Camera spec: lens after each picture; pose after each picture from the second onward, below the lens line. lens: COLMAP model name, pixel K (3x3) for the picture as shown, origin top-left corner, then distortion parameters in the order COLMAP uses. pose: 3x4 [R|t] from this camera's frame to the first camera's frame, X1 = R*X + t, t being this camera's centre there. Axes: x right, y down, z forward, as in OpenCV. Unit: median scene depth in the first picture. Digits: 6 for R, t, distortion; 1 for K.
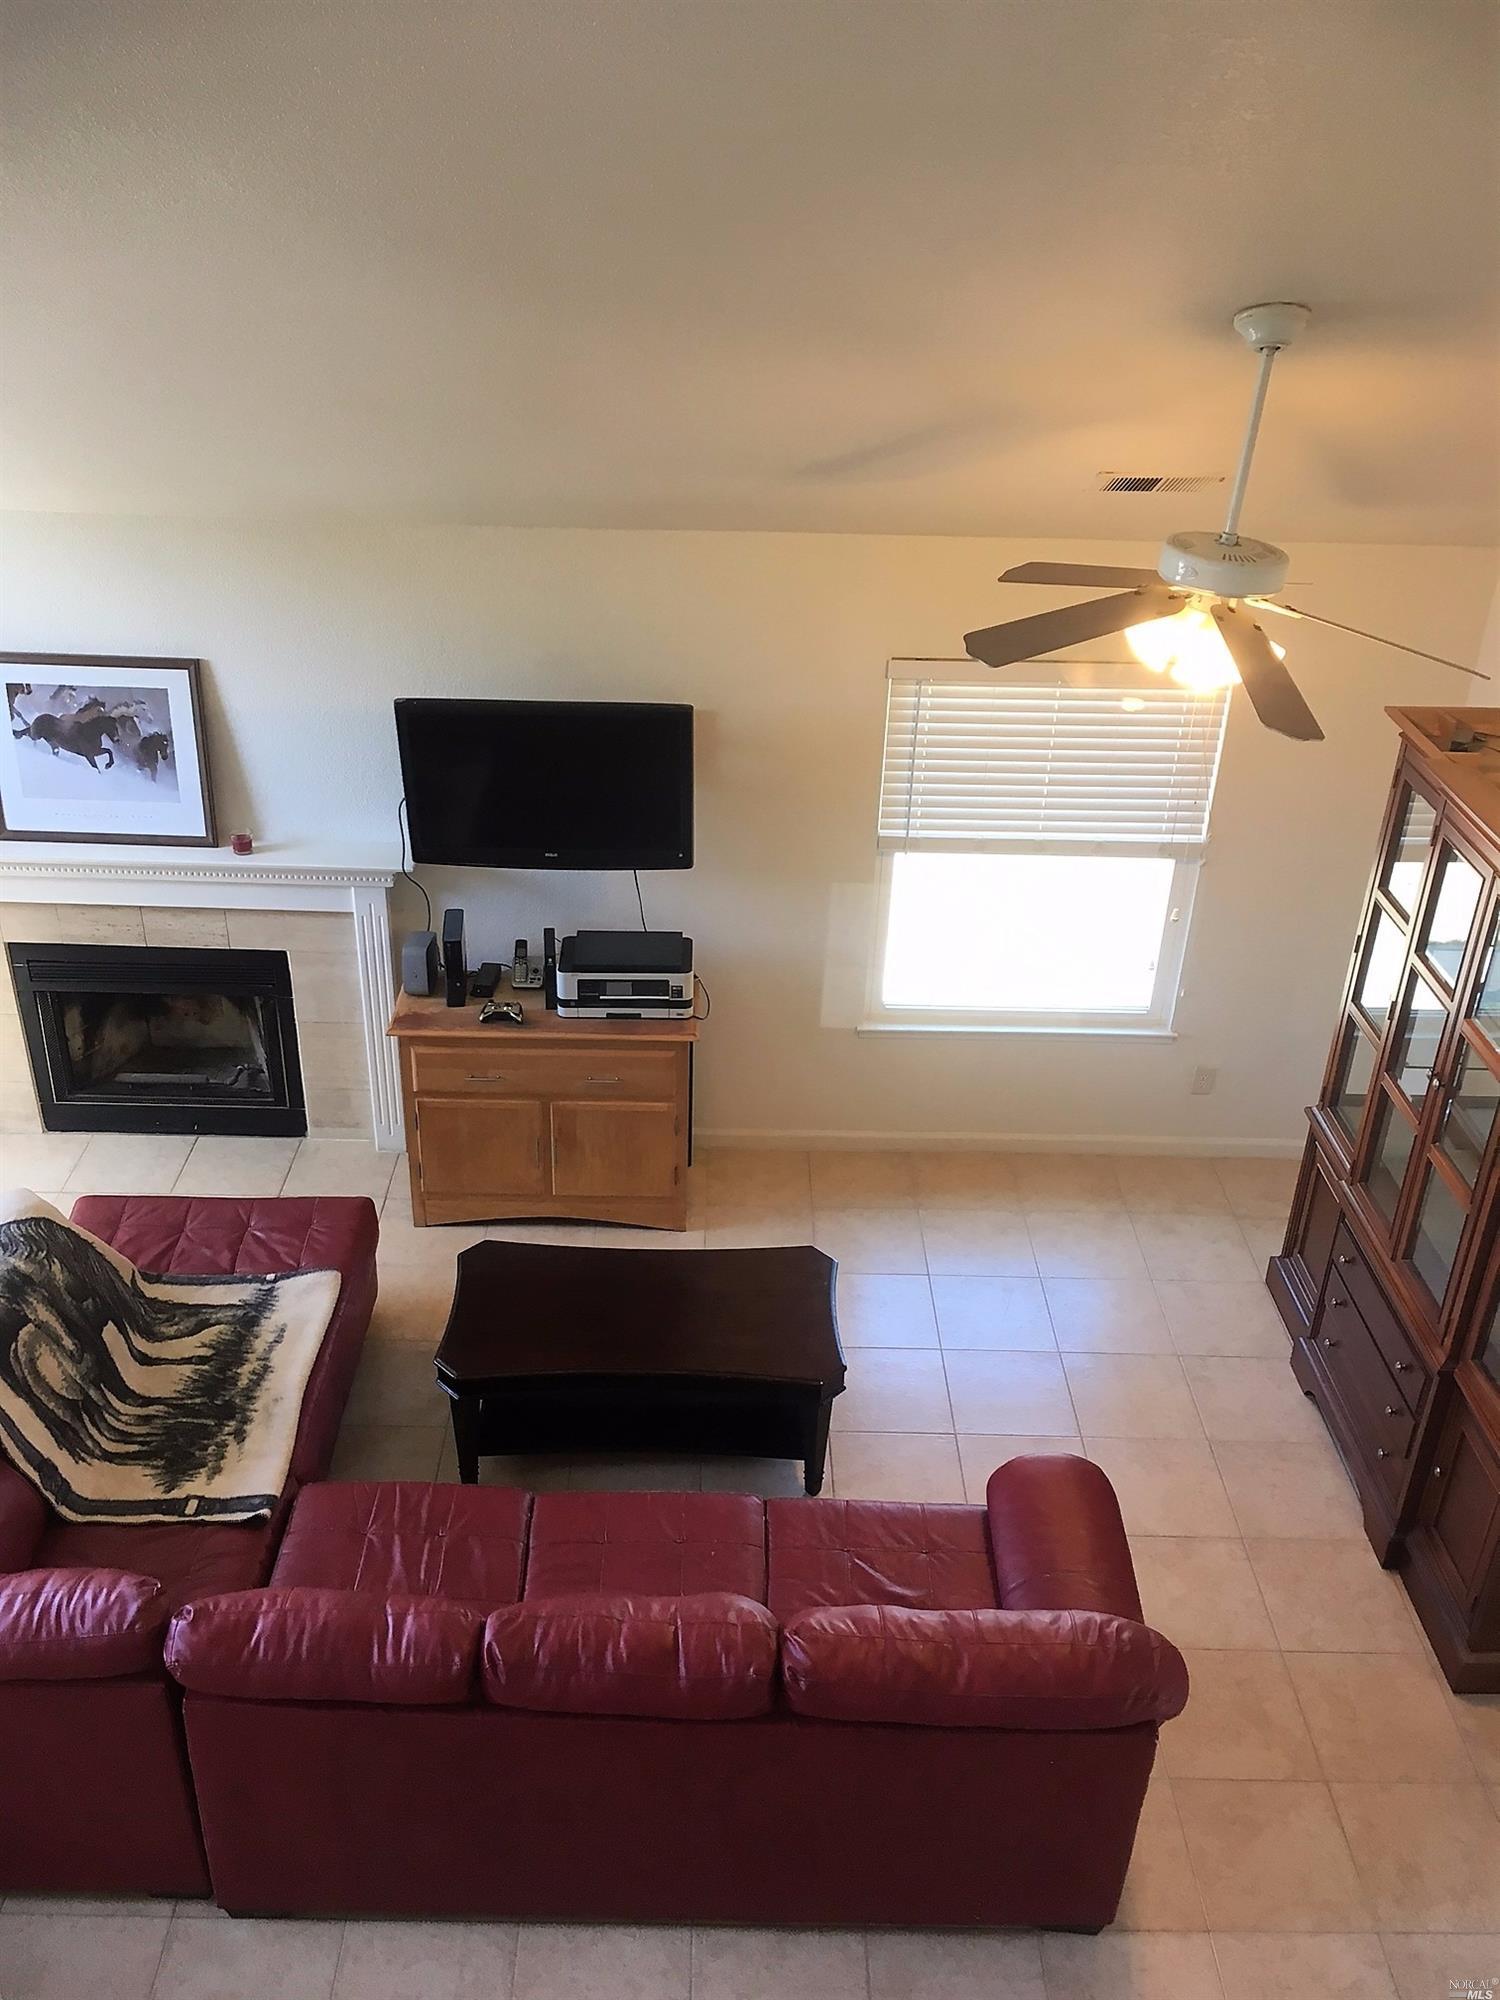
lens RADIAL K [[1686.3, 0, 753.6], [0, 1686.3, 989.2], [0, 0, 1]] dist [0.012889, -0.018289]
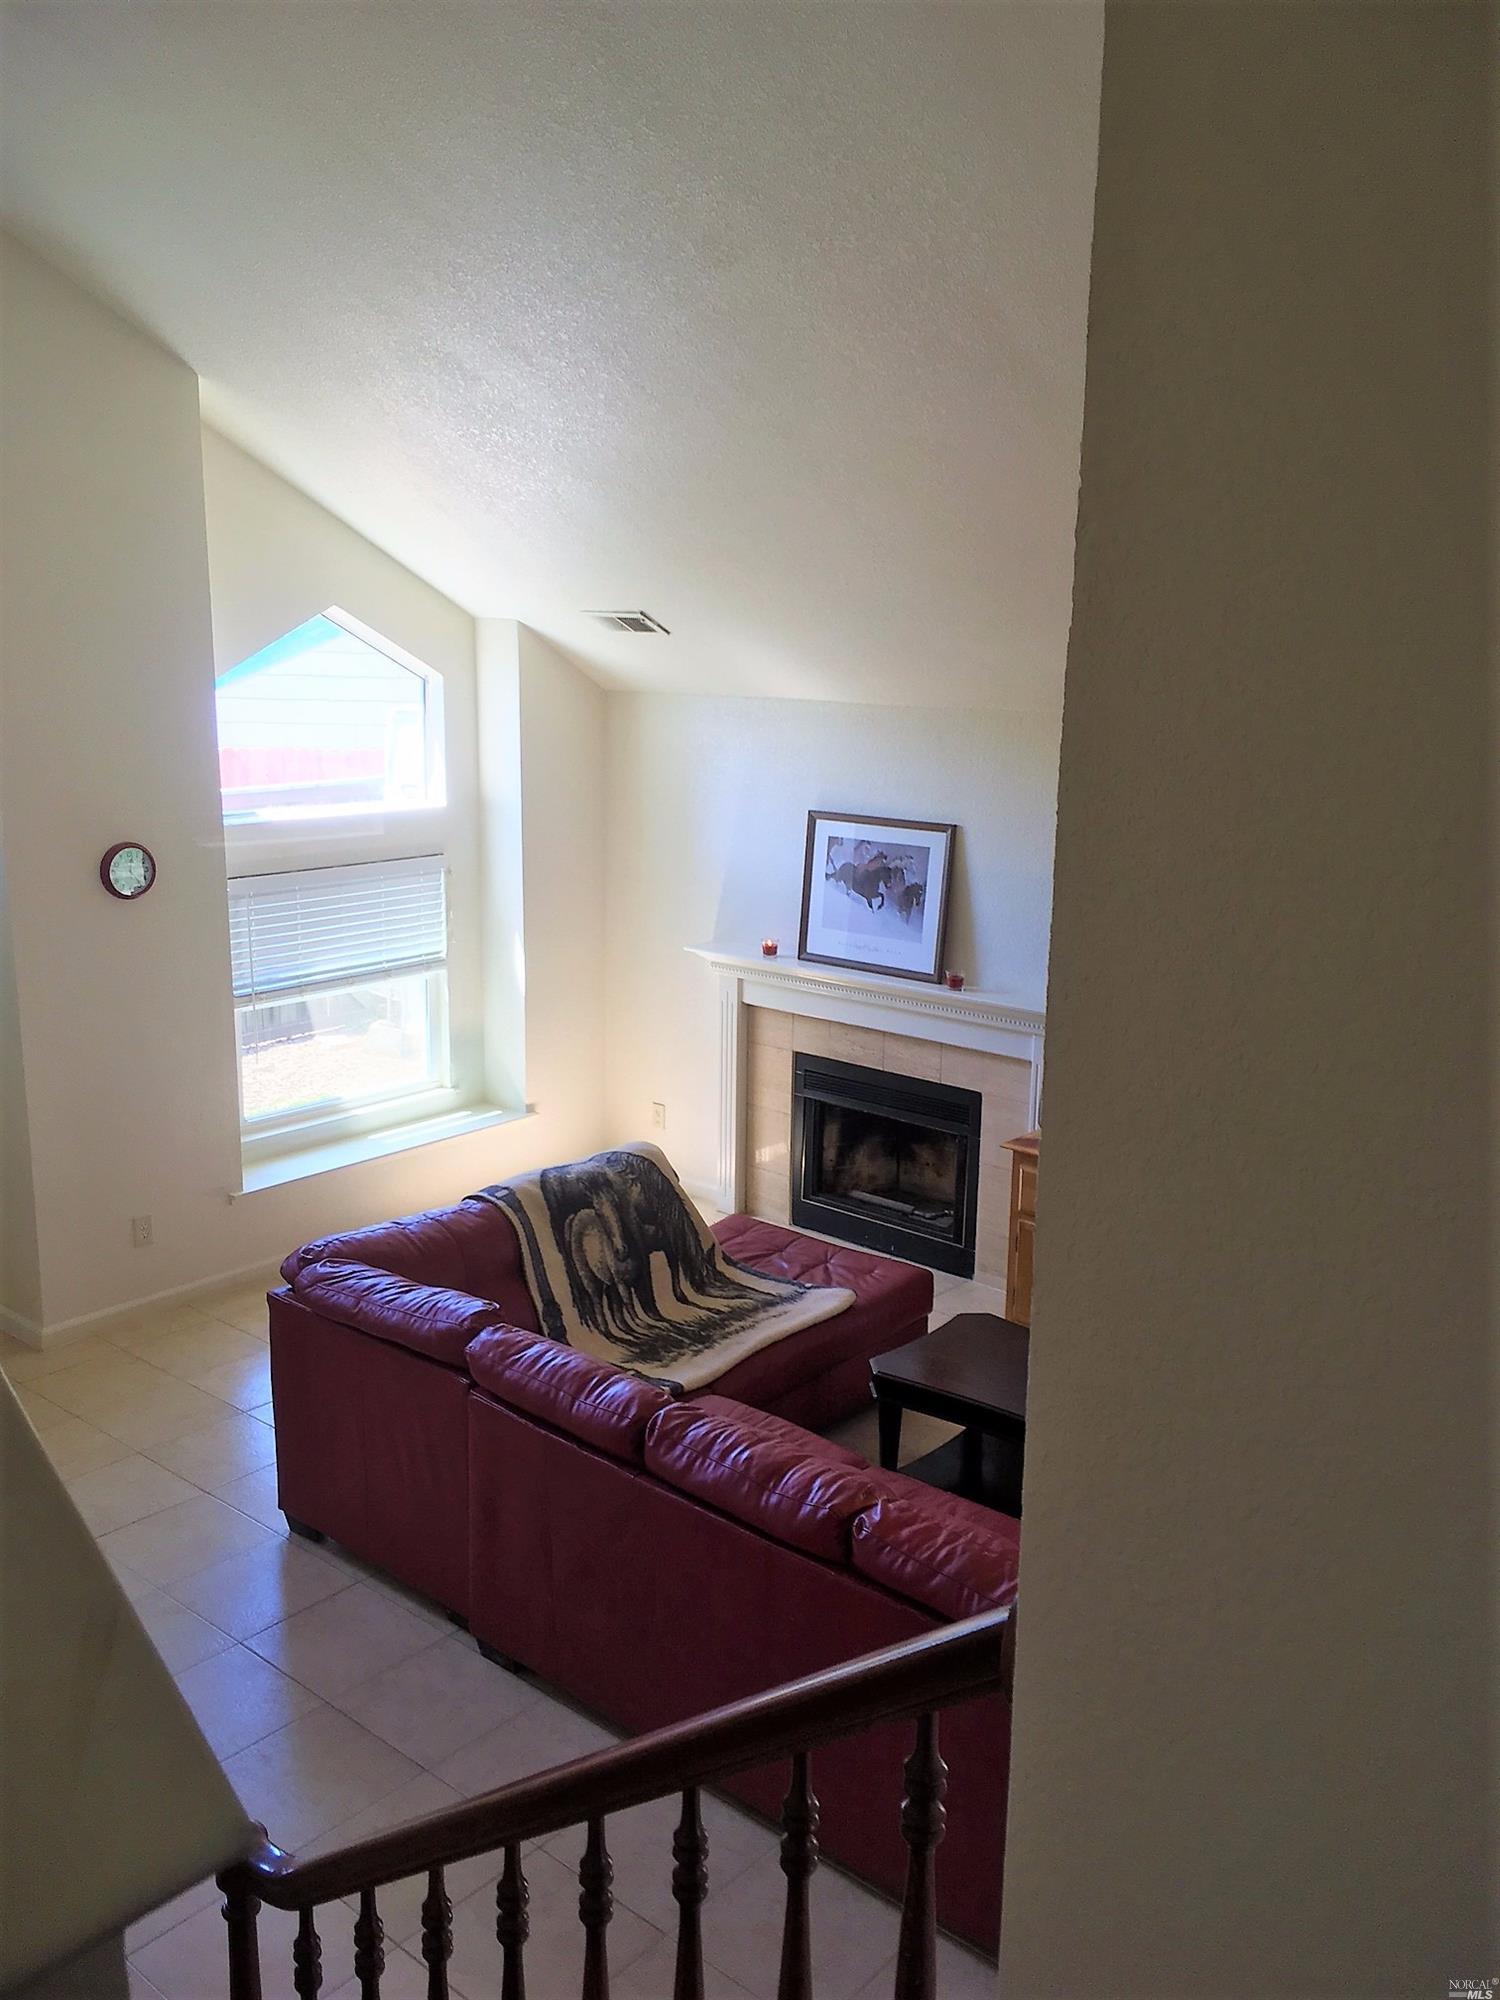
lens RADIAL K [[1686.3, 0, 741.5], [0, 1686.3, 1006.0], [0, 0, 1]] dist [0.012889, -0.018289]
pose [[0.745254, 0.122148, -0.655497, 0.366573], [-0.313251, 0.931974, -0.182477, 0.195263], [0.588617, 0.341327, 0.732820, 0.061442]]
